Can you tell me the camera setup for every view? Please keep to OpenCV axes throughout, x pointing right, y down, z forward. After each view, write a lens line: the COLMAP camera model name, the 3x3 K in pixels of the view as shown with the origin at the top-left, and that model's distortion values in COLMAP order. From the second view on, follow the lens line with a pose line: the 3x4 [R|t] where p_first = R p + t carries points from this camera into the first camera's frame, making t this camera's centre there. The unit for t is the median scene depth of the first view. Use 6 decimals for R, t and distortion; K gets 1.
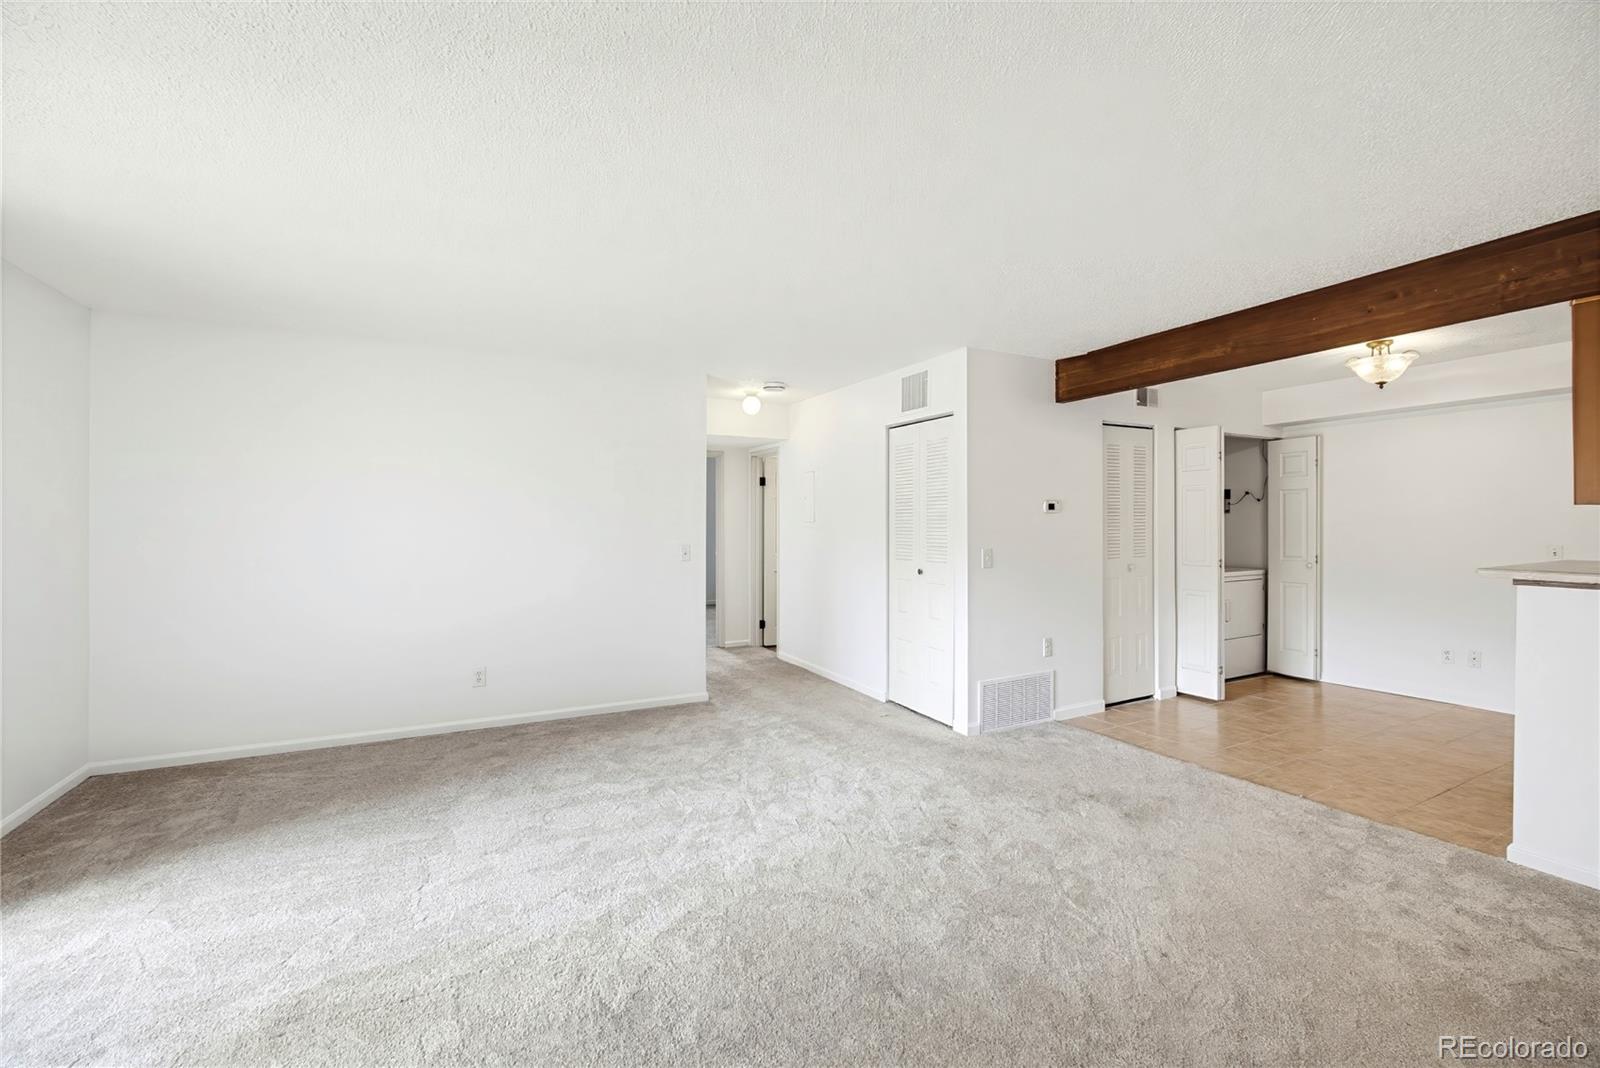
lens RADIAL K [[681.3, 0, 794.2], [0, 681.3, 526.7], [0, 0, 1]] dist [-0.018939, 0.005071]
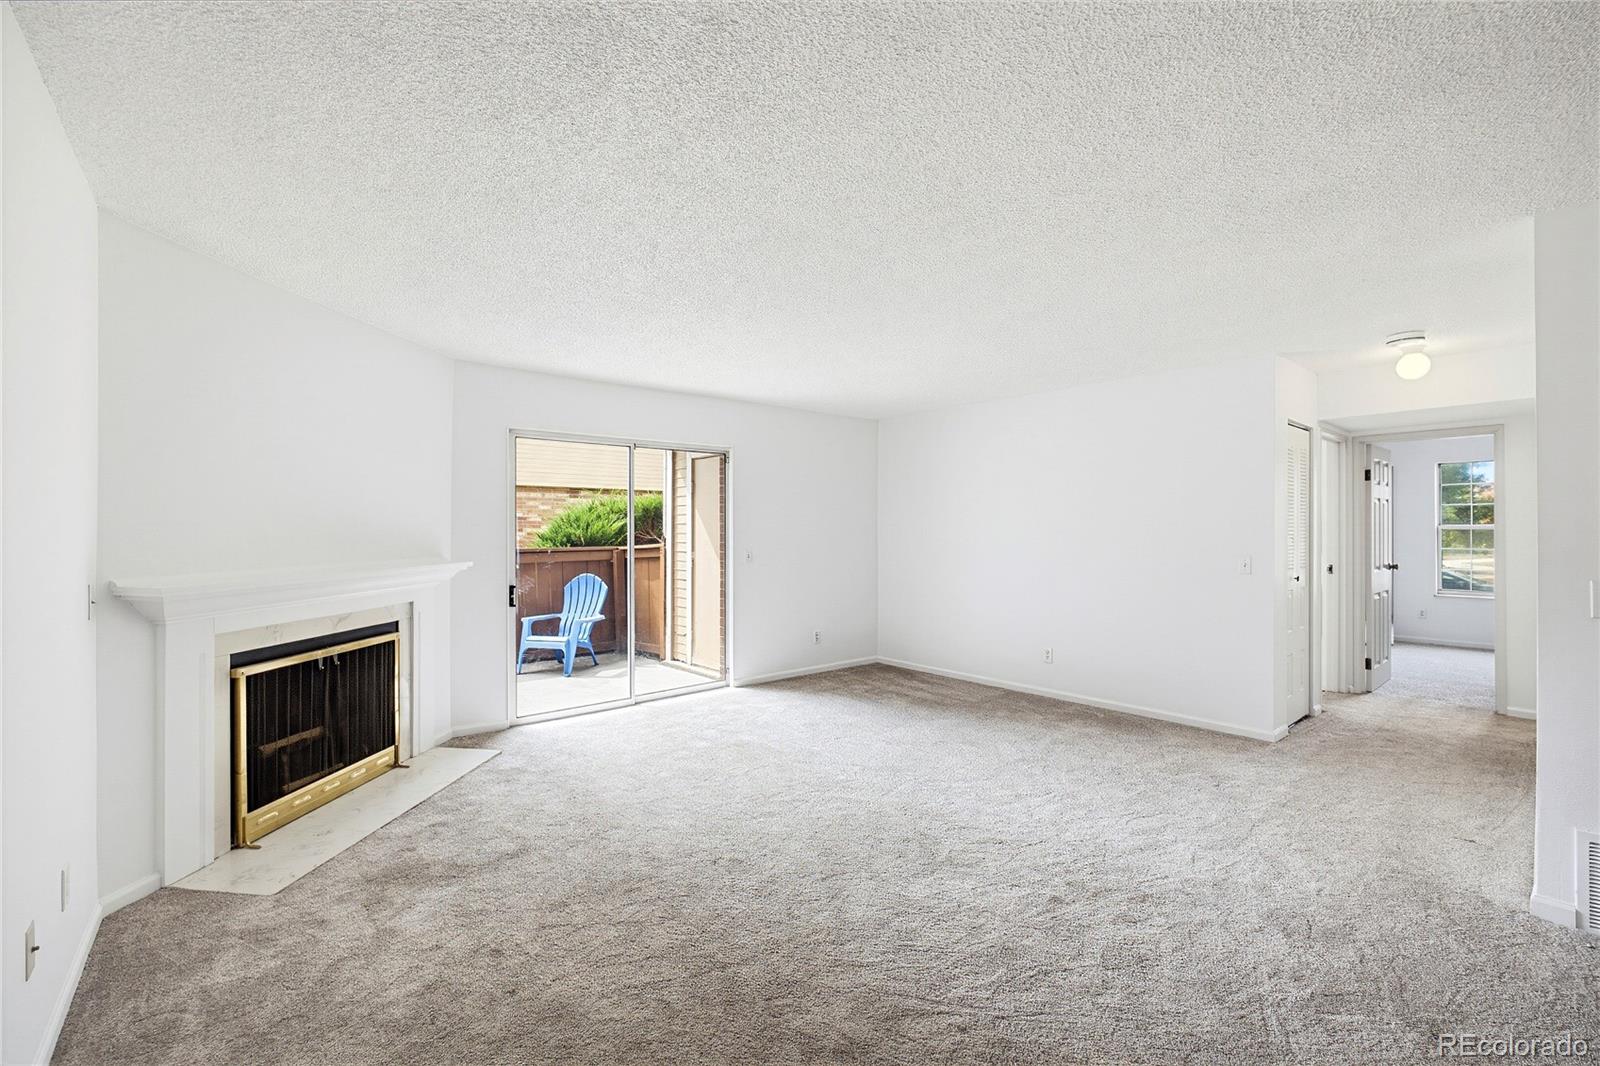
lens RADIAL K [[681.3, 0, 795.5], [0, 681.3, 527.0], [0, 0, 1]] dist [-0.018939, 0.005071]
pose [[0.221360, 0.000145, -0.975192, 0.565686], [-0.004196, 0.999991, -0.000803, -0.006669], [0.975183, 0.004269, 0.221358, 0.242187]]
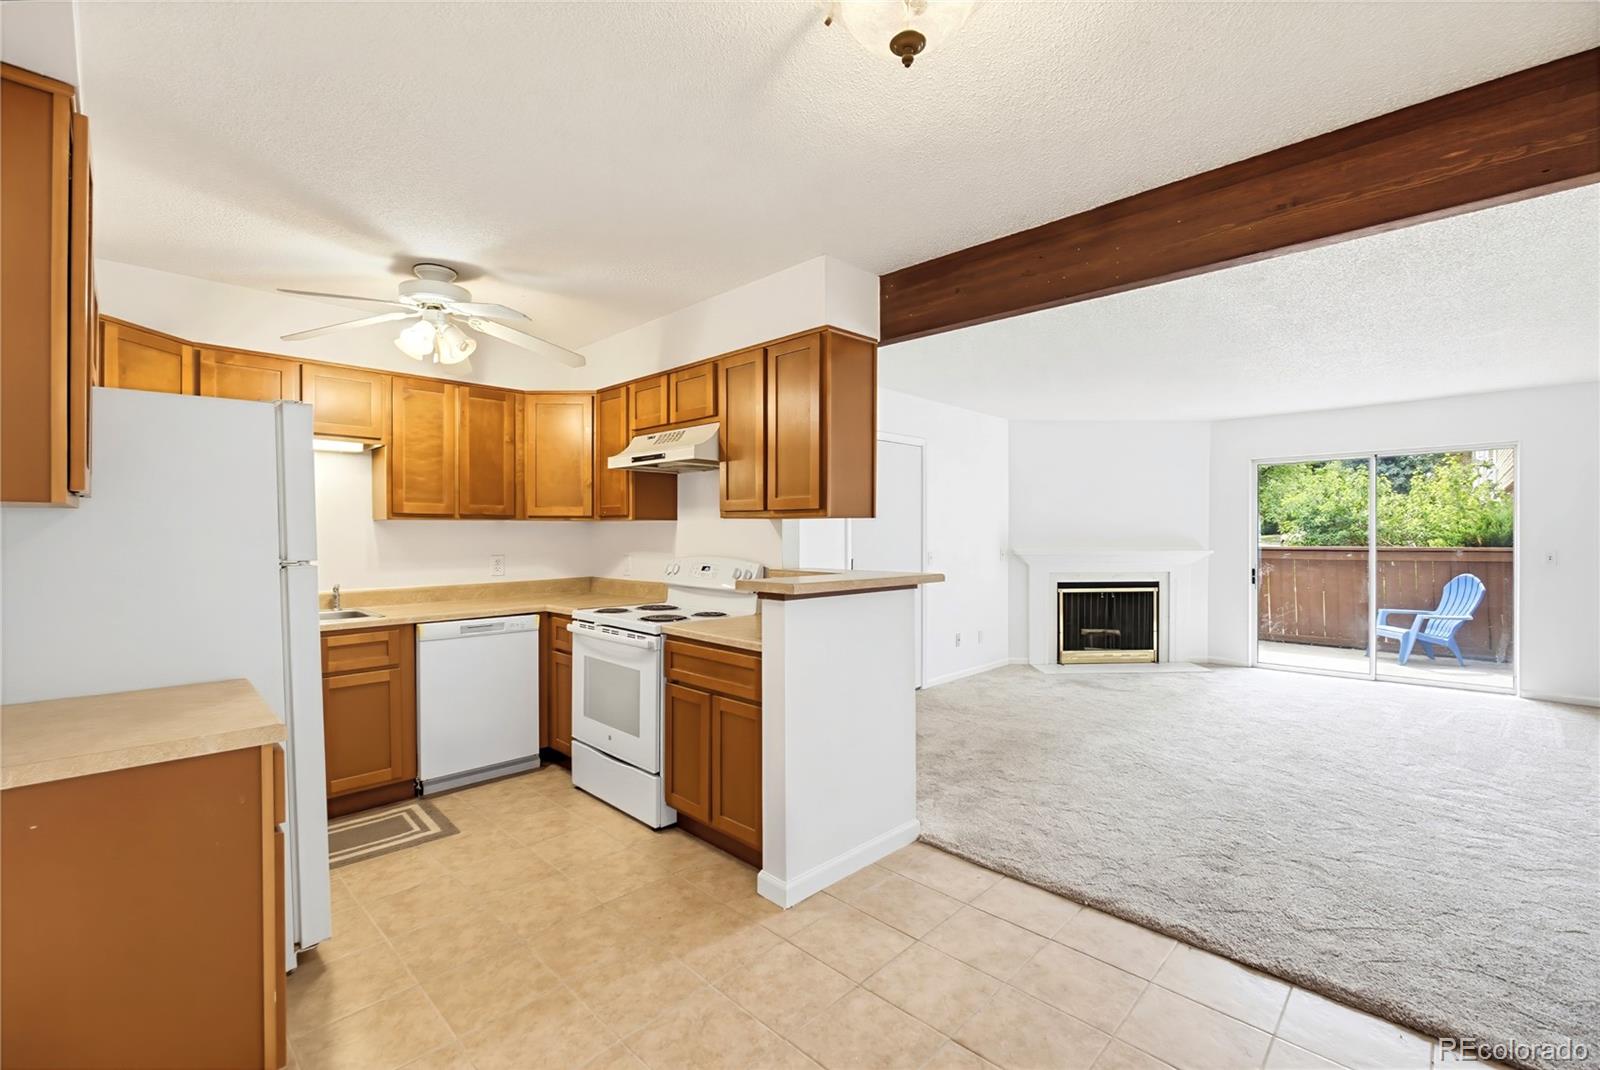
lens RADIAL K [[681.3, 0, 791.0], [0, 681.3, 541.2], [0, 0, 1]] dist [-0.018939, 0.005071]
pose [[-0.949761, 0.010798, -0.312790, 0.871389], [0.005440, 0.999823, 0.017995, -0.009346], [0.312929, 0.015389, -0.949652, 1.102297]]
